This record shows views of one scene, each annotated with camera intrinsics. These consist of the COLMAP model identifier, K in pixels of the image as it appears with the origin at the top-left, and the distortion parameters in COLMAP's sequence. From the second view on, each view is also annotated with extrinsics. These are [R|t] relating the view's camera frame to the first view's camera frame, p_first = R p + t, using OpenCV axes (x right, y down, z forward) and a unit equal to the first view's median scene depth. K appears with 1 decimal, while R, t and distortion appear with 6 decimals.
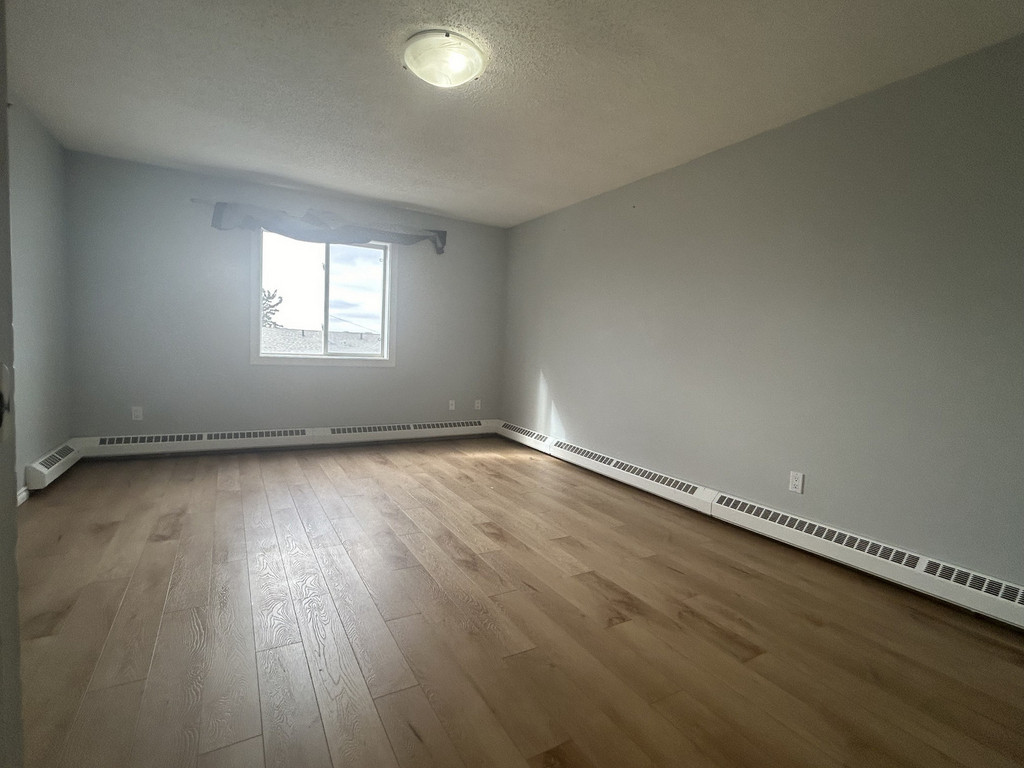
lens RADIAL K [[485.1, 0, 510.7], [0, 485.1, 382.1], [0, 0, 1]] dist [-0.003103, 0.000984]
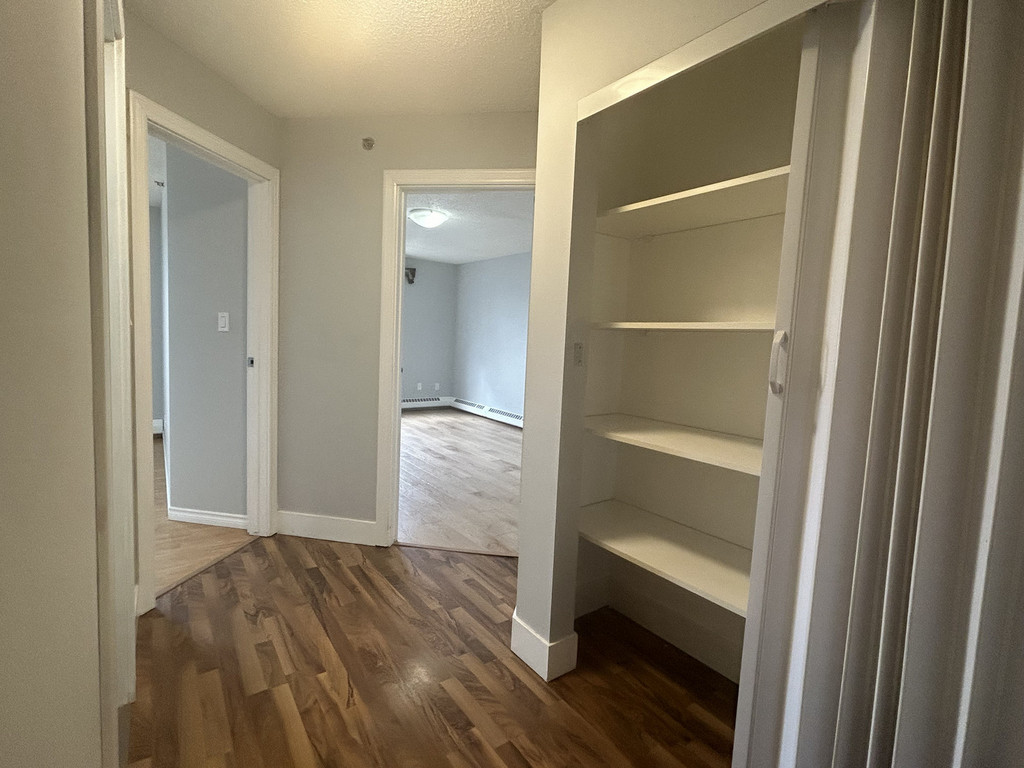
lens RADIAL K [[485.1, 0, 512.9], [0, 485.1, 381.6], [0, 0, 1]] dist [-0.003103, 0.000984]
pose [[0.993849, -0.007240, 0.110505, -0.004798], [0.005145, 0.999802, 0.019231, 0.008761], [-0.110623, -0.018545, 0.993689, -0.628832]]
